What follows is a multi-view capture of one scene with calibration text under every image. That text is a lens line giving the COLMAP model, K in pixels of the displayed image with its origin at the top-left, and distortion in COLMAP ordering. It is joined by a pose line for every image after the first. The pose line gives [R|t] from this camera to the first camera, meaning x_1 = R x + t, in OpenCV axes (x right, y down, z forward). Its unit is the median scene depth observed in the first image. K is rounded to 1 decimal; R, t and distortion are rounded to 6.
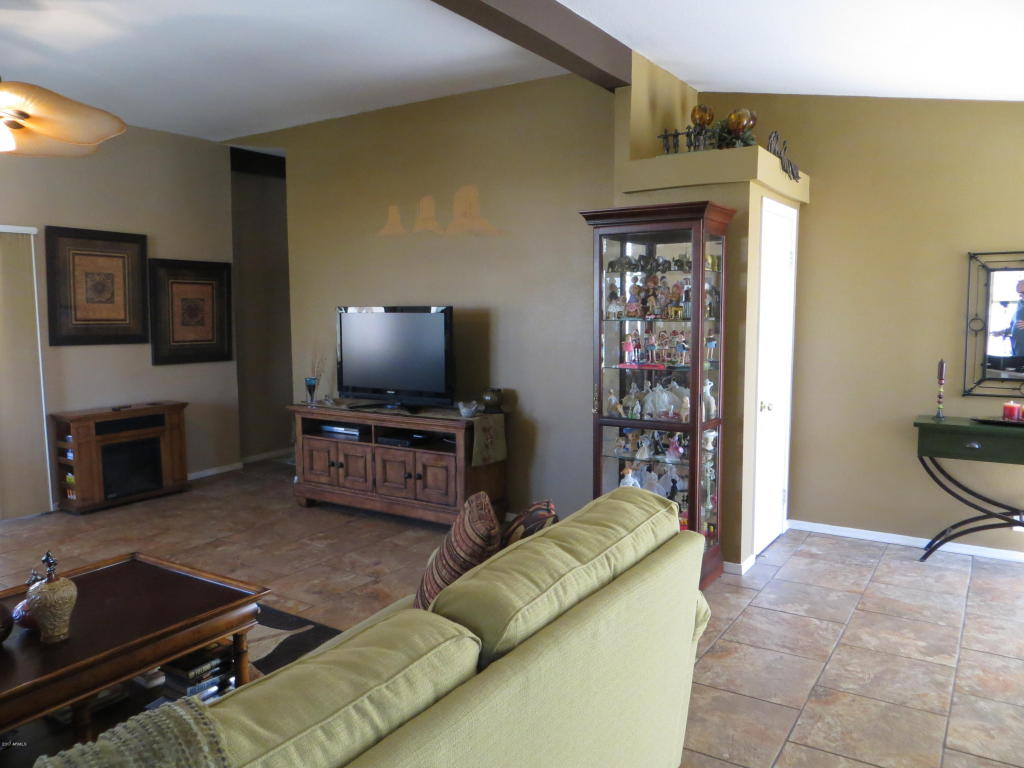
lens RADIAL K [[770.8, 0, 507.8], [0, 770.8, 376.4], [0, 0, 1]] dist [-0.015536, 0.003144]
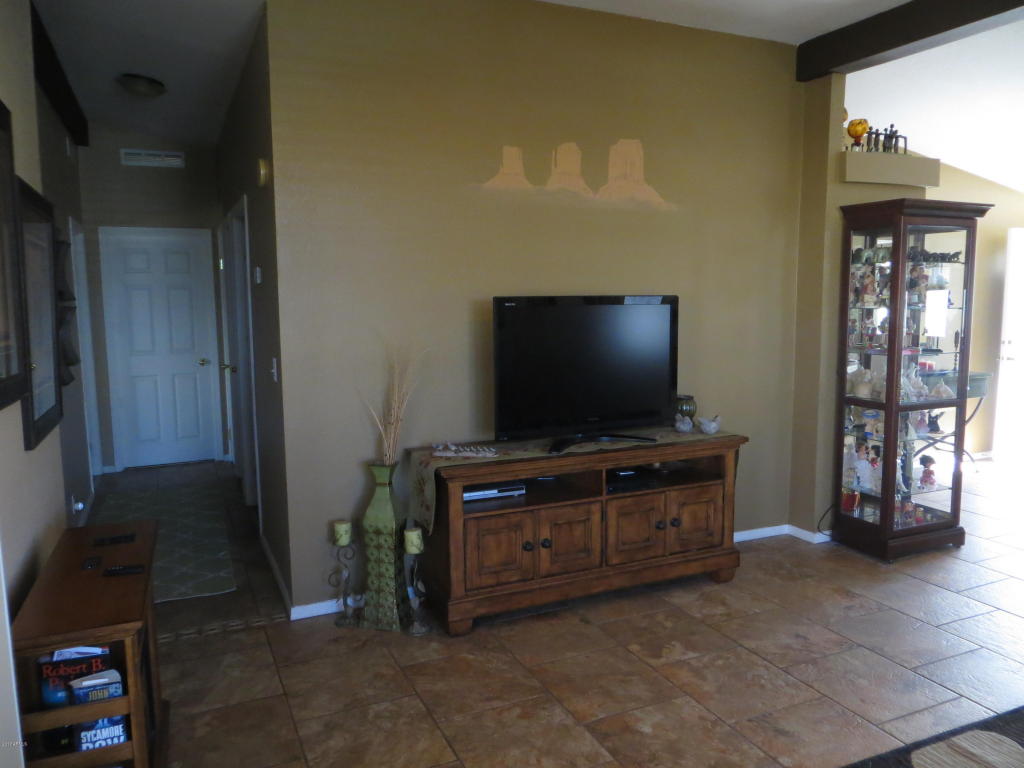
lens RADIAL K [[770.8, 0, 507.8], [0, 770.8, 376.4], [0, 0, 1]] dist [-0.015536, 0.003144]
pose [[0.538889, -0.092232, 0.837312, -0.810291], [0.079968, 0.995100, 0.058146, -0.068248], [-0.838572, 0.035624, 0.543625, 0.713479]]
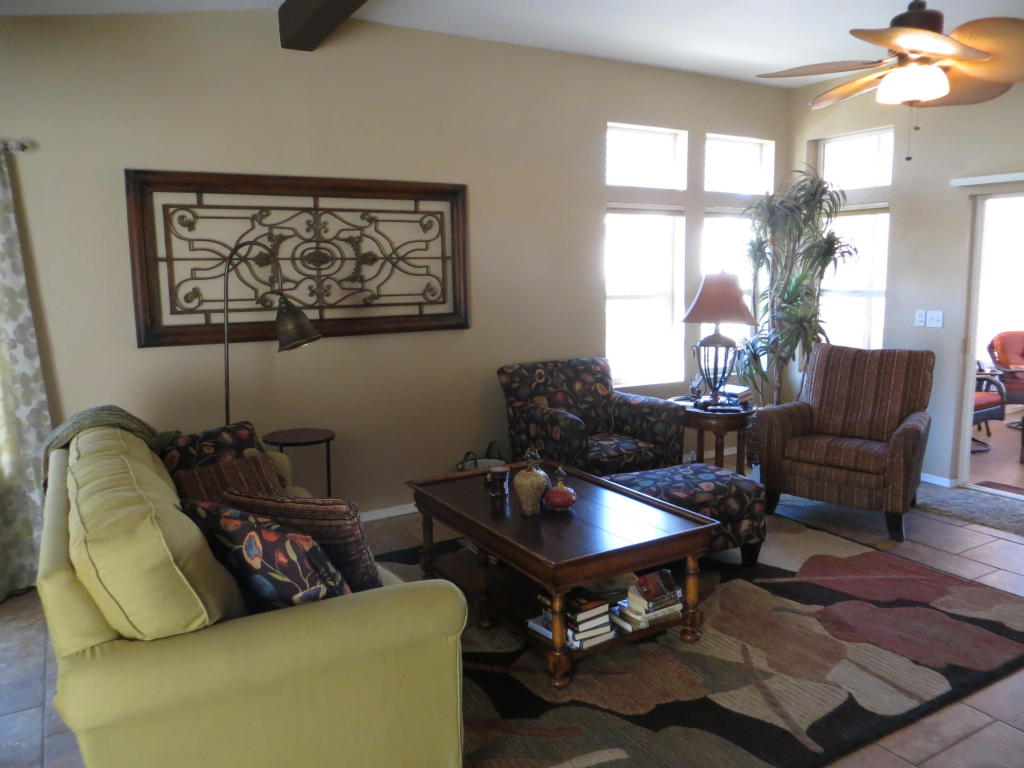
lens RADIAL K [[770.8, 0, 507.8], [0, 770.8, 376.4], [0, 0, 1]] dist [-0.015536, 0.003144]
pose [[-0.448888, 0.137515, -0.882944, 0.295393], [-0.058645, 0.981424, 0.182668, -0.076598], [0.891662, 0.133778, -0.432485, 0.693795]]
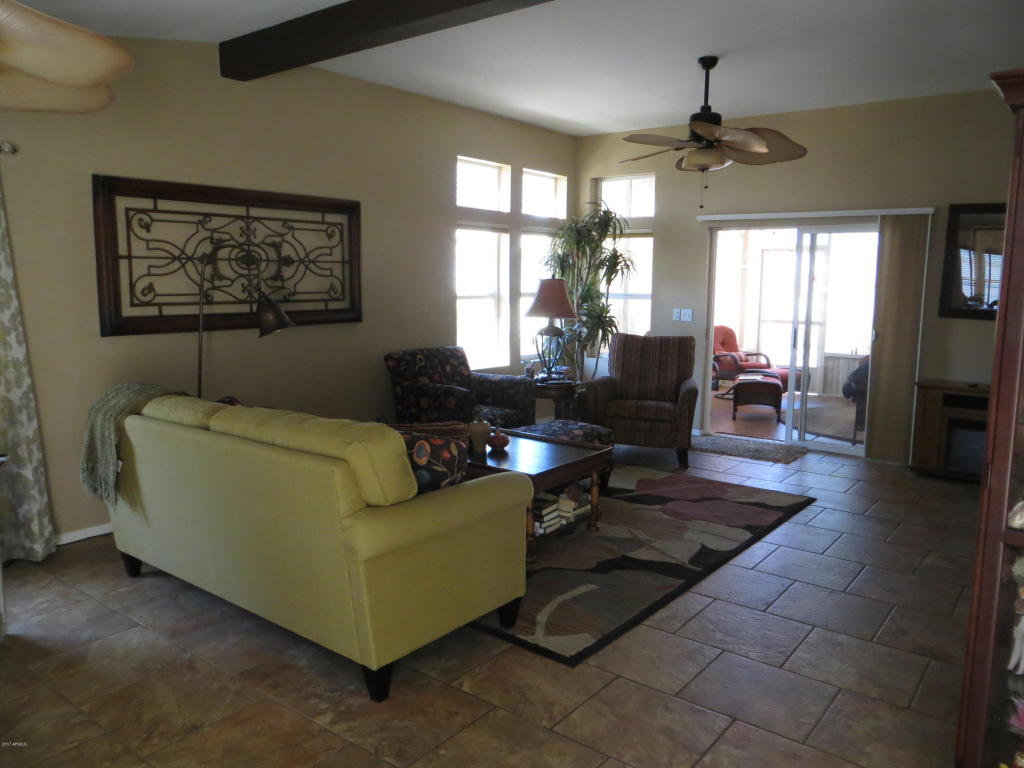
lens RADIAL K [[770.8, 0, 507.8], [0, 770.8, 376.4], [0, 0, 1]] dist [-0.015536, 0.003144]
pose [[-0.089967, 0.138530, -0.986263, 0.583472], [-0.093045, 0.984779, 0.146809, -0.064986], [0.991589, 0.104975, -0.075708, 0.536798]]
